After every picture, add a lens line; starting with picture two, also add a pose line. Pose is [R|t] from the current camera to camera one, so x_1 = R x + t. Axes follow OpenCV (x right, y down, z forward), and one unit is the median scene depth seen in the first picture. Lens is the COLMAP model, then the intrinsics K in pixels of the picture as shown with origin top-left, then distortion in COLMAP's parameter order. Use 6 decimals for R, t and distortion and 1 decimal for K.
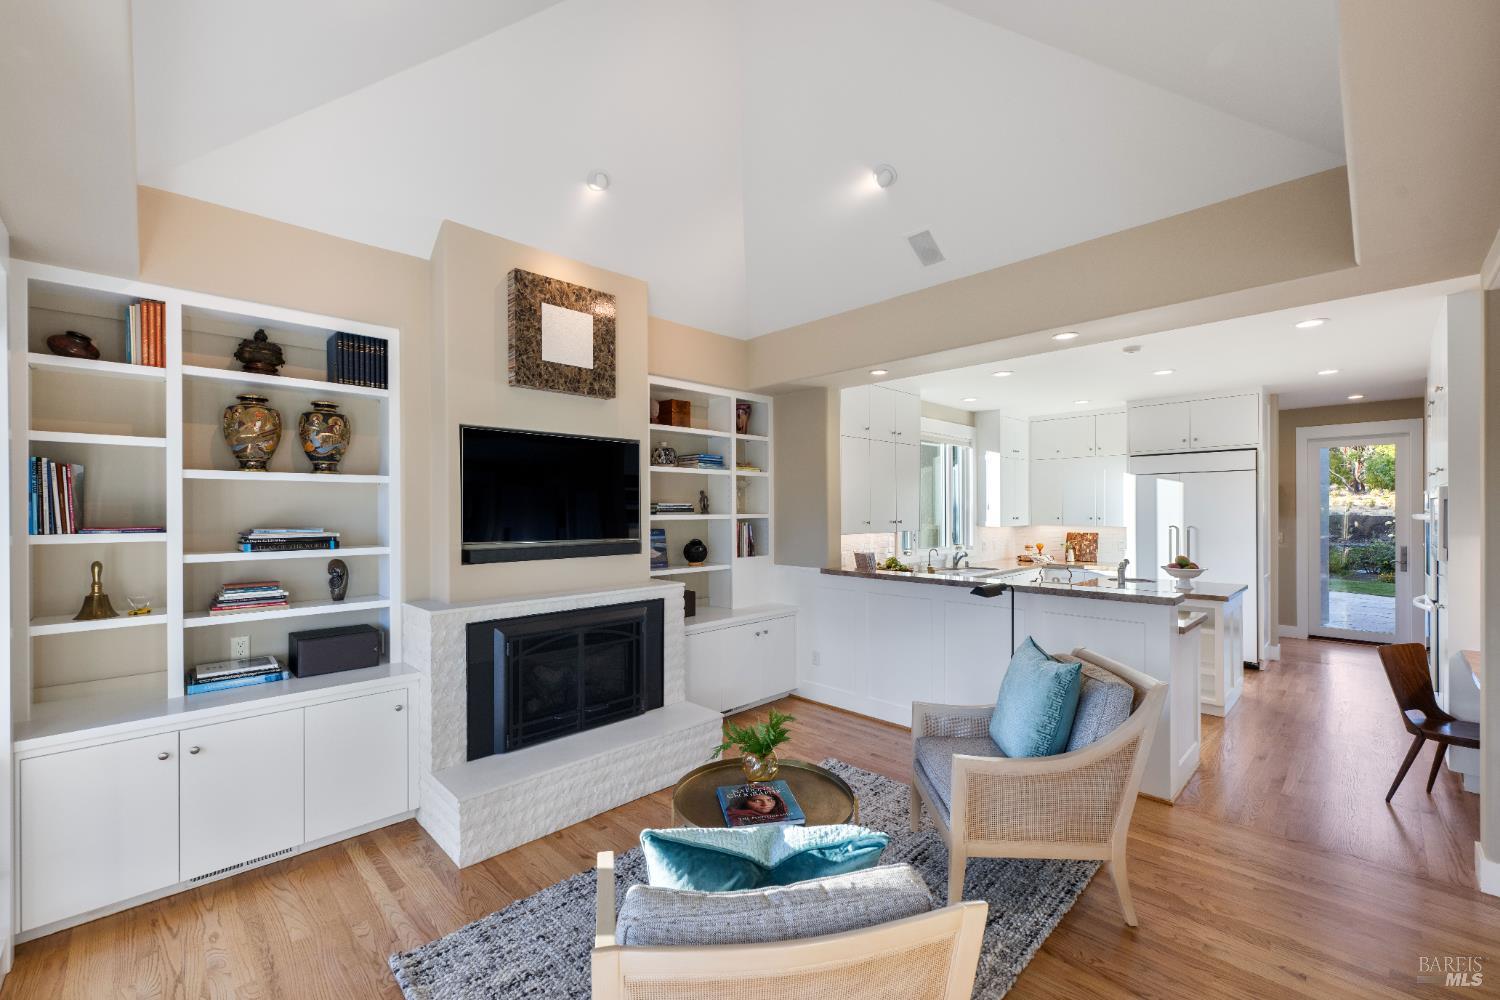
lens RADIAL K [[610.9, 0, 750.7], [0, 610.9, 508.1], [0, 0, 1]] dist [0.002810, 0.000217]
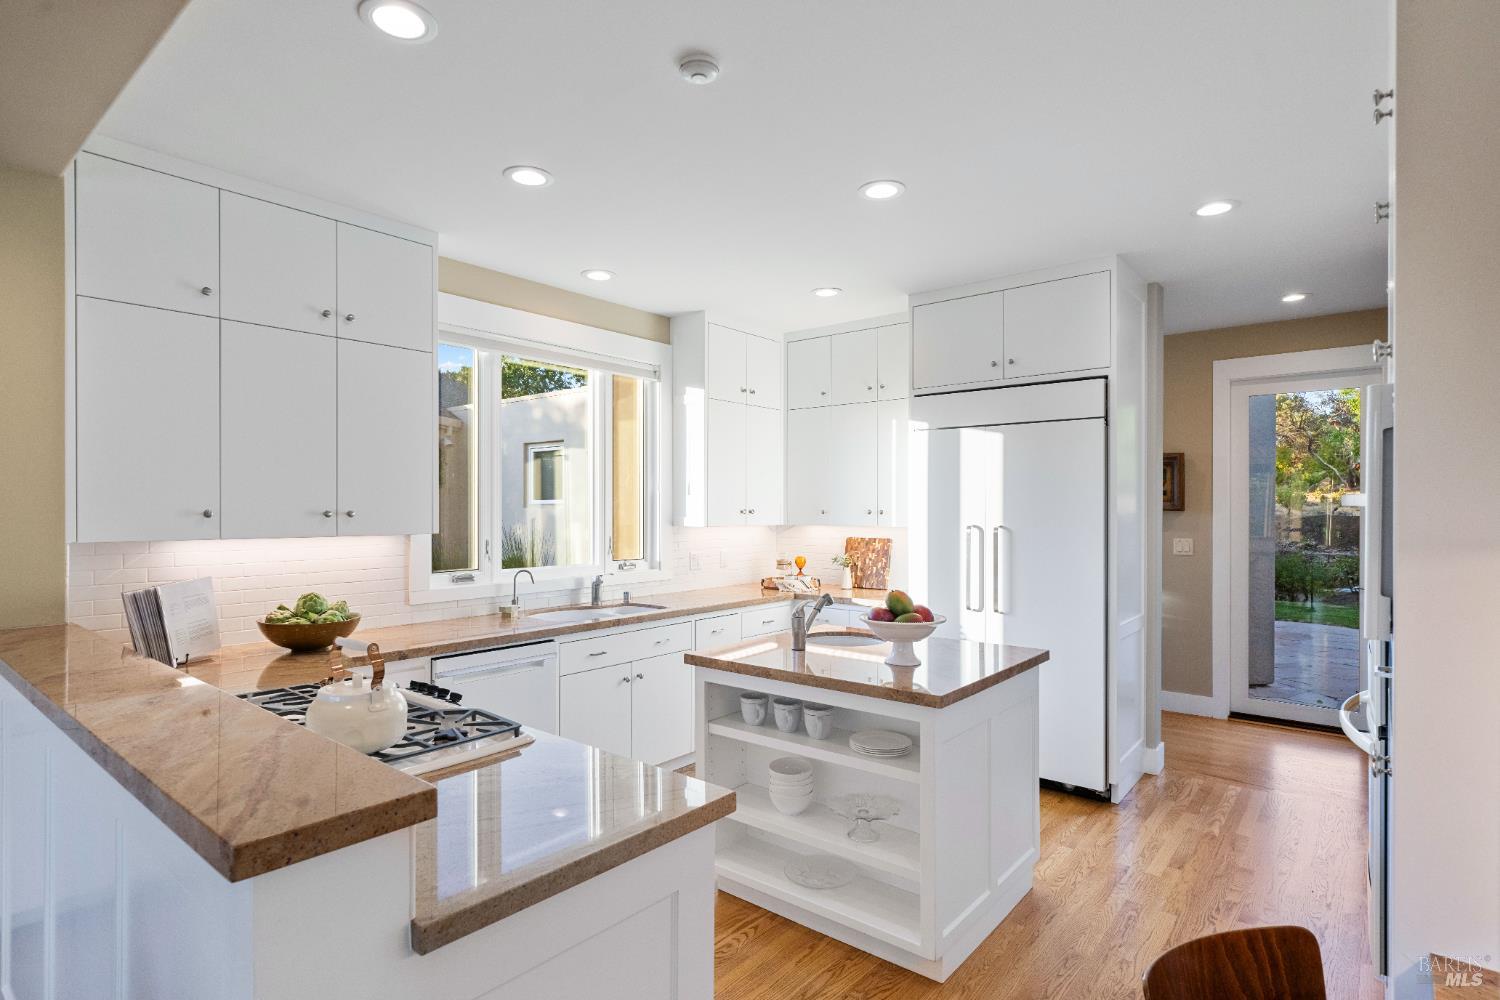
lens RADIAL K [[770.0, 0, 749.2], [0, 770.0, 504.3], [0, 0, 1]] dist [-0.001231, 0.000090]
pose [[0.994211, 0.007755, 0.107167, 0.371390], [-0.007618, 0.999970, -0.001688, 0.011441], [-0.107177, 0.000862, 0.994240, 0.313685]]
